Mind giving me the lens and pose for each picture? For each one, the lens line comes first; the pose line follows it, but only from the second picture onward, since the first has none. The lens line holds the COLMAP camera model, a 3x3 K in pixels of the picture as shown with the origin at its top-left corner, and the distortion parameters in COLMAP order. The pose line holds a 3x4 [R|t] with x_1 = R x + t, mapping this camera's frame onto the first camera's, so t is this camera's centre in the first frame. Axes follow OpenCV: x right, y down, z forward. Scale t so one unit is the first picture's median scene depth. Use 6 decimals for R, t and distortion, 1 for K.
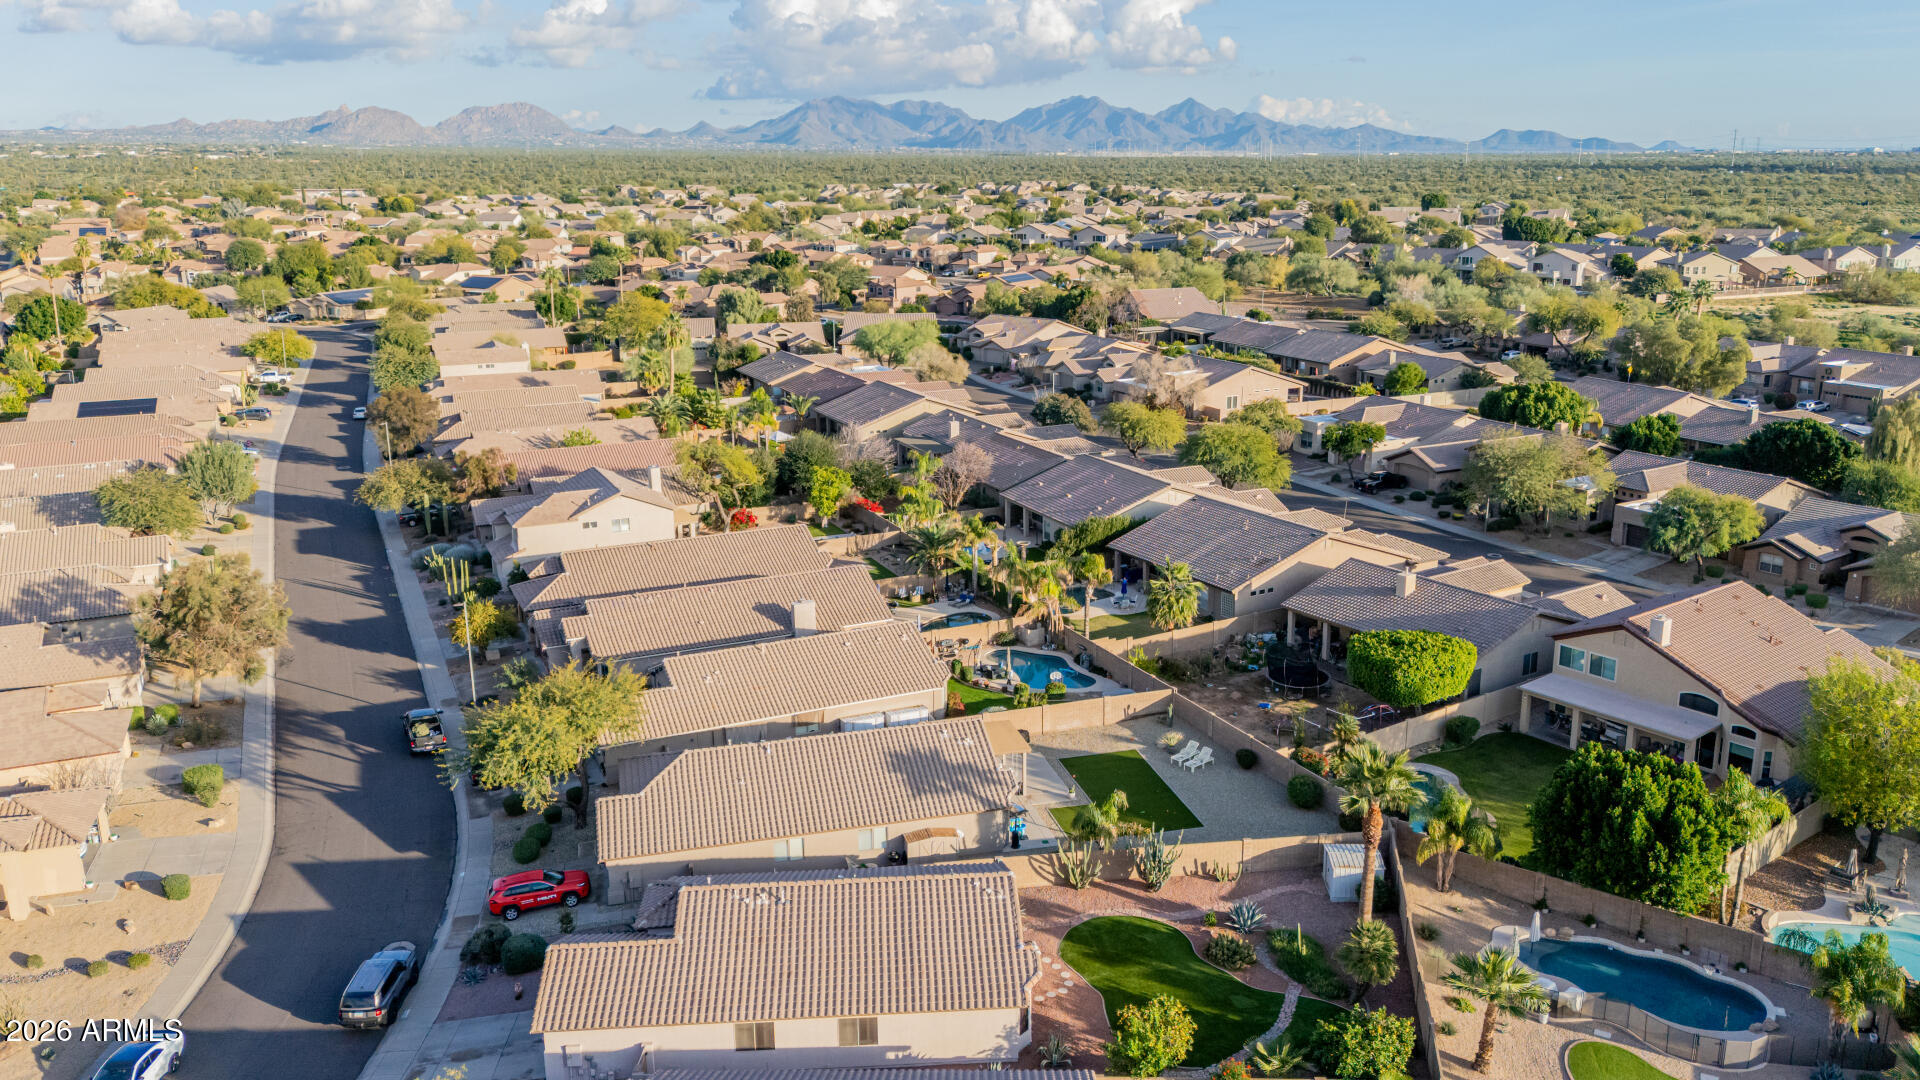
lens RADIAL K [[1411.1, 0, 961.1], [0, 1411.1, 558.2], [0, 0, 1]] dist [0.081005, -0.078610]
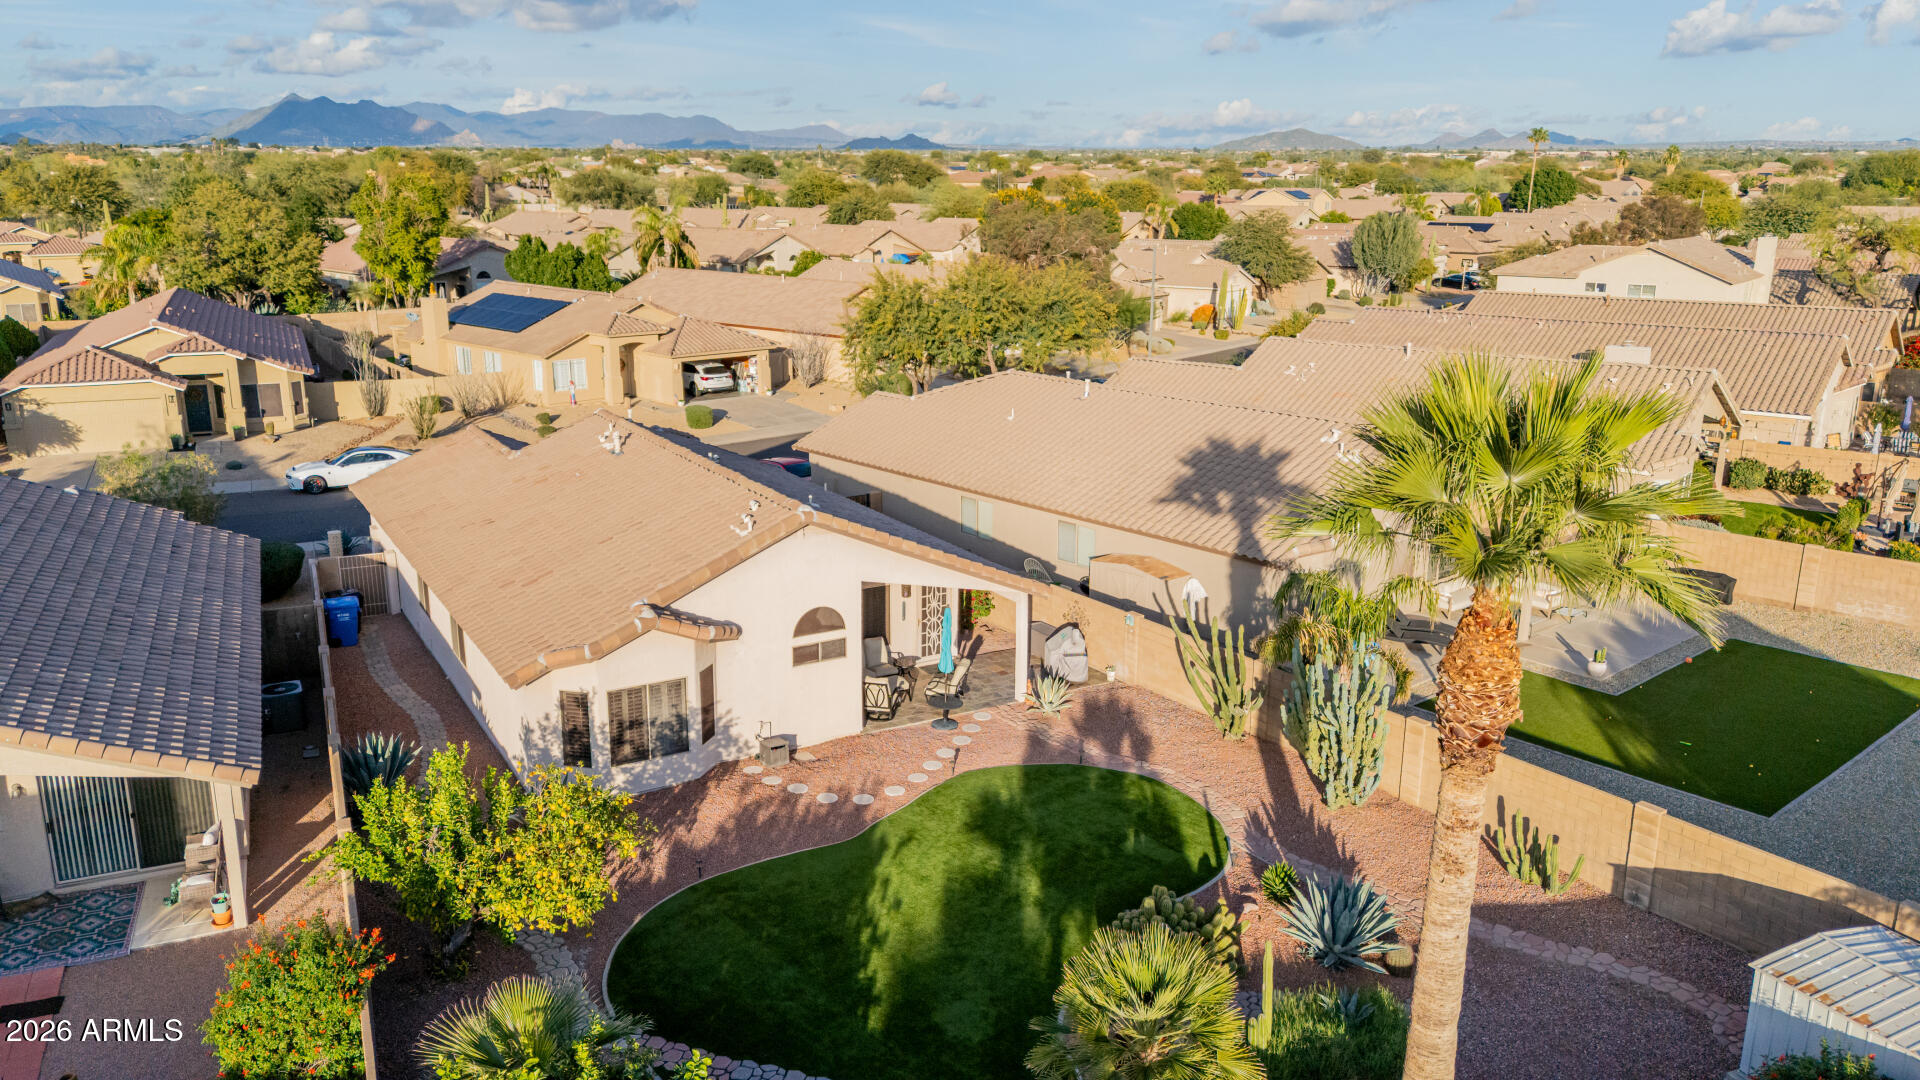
lens RADIAL K [[1411.1, 0, 976.2], [0, 1411.1, 540.6], [0, 0, 1]] dist [0.081005, -0.078610]
pose [[0.459822, 0.240792, -0.854742, 0.306870], [-0.251382, 0.958458, 0.134776, 0.102839], [0.851687, 0.152894, 0.501251, 0.537979]]
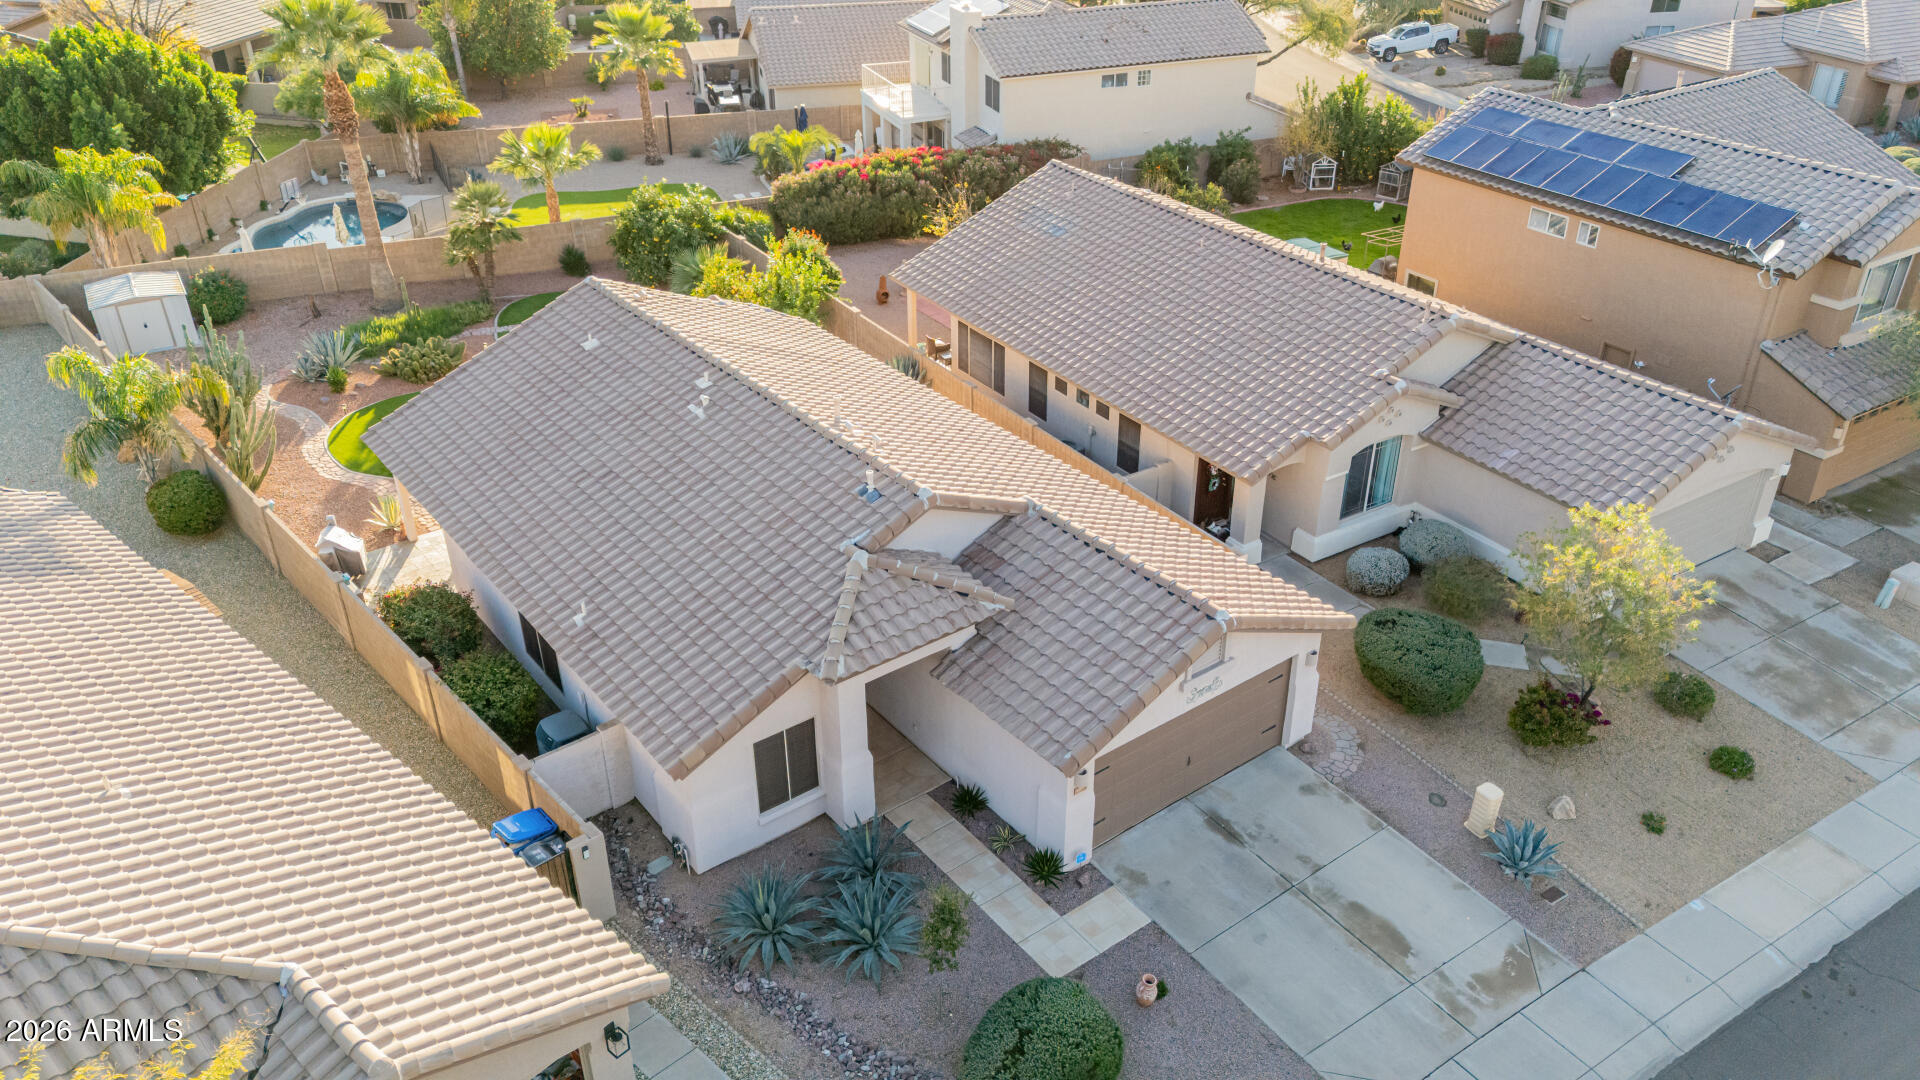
lens RADIAL K [[1411.1, 0, 959.0], [0, 1411.1, 542.5], [0, 0, 1]] dist [0.081005, -0.078610]
pose [[-0.559473, -0.400975, 0.725403, -0.336054], [0.234031, 0.763159, 0.602344, -0.004871], [-0.795122, 0.506762, -0.333126, 0.744387]]
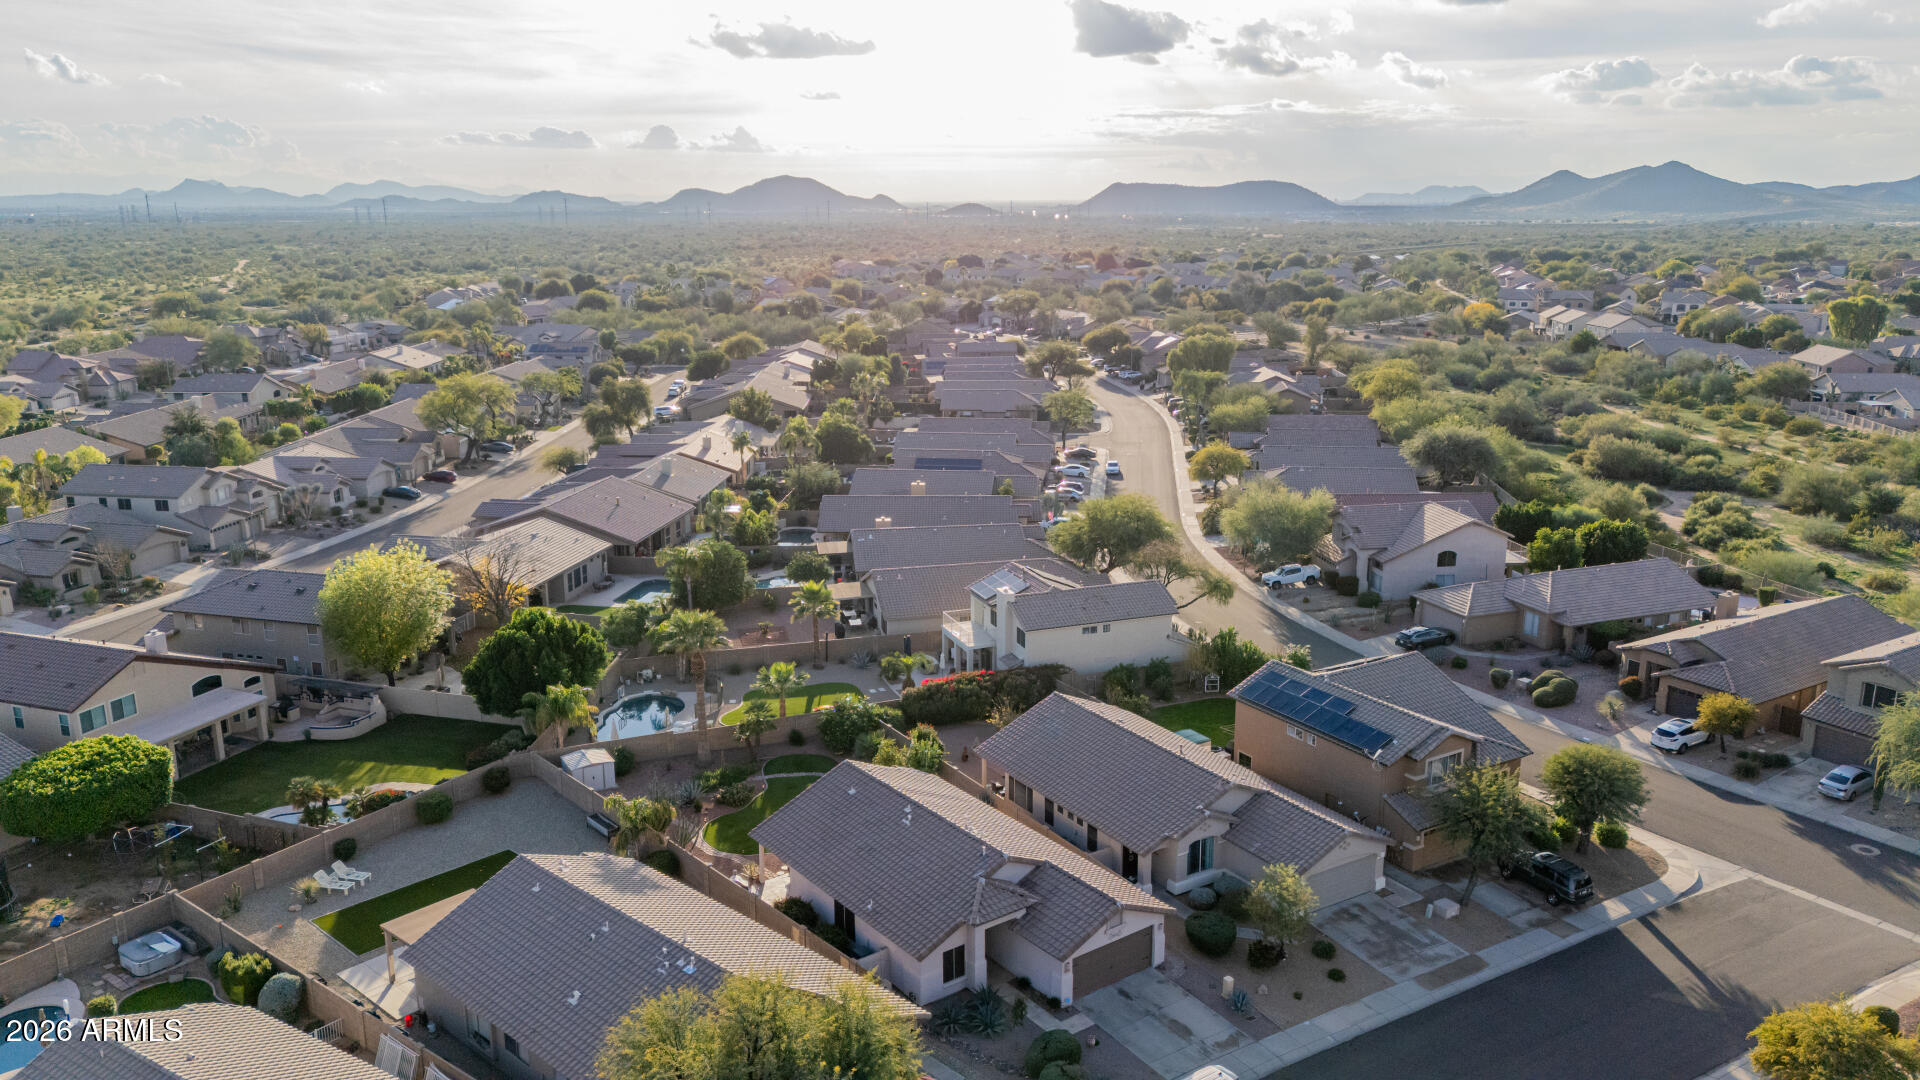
lens RADIAL K [[1411.1, 0, 956.9], [0, 1411.1, 536.3], [0, 0, 1]] dist [0.081005, -0.078610]
pose [[-0.550318, -0.182379, 0.814793, -0.669631], [0.233898, 0.903108, 0.360123, -0.257796], [-0.801525, 0.388760, -0.454338, 0.935888]]
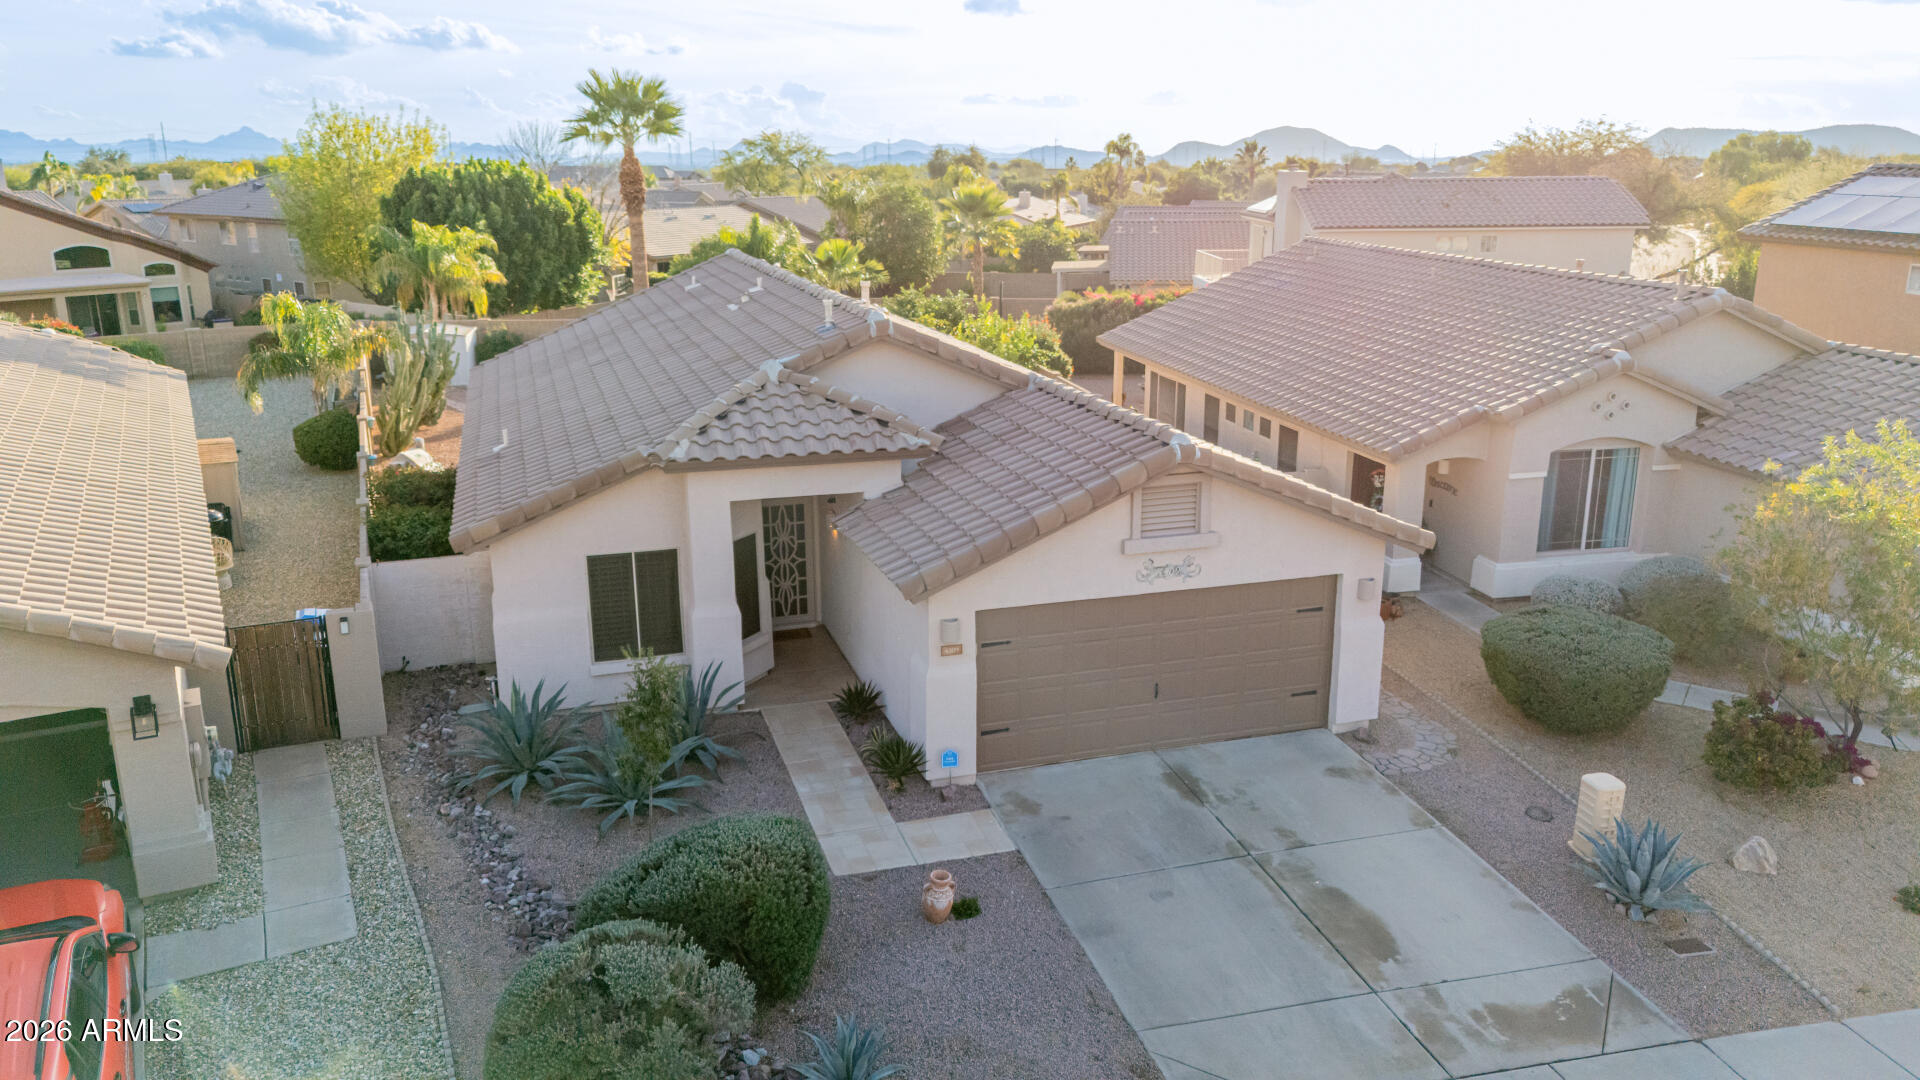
lens RADIAL K [[1411.1, 0, 961.0], [0, 1411.1, 541.0], [0, 0, 1]] dist [0.081005, -0.078610]
pose [[-0.246074, -0.242776, 0.938354, -0.351093], [0.262878, 0.915118, 0.305702, 0.119662], [-0.932922, 0.321898, -0.161366, 0.688107]]
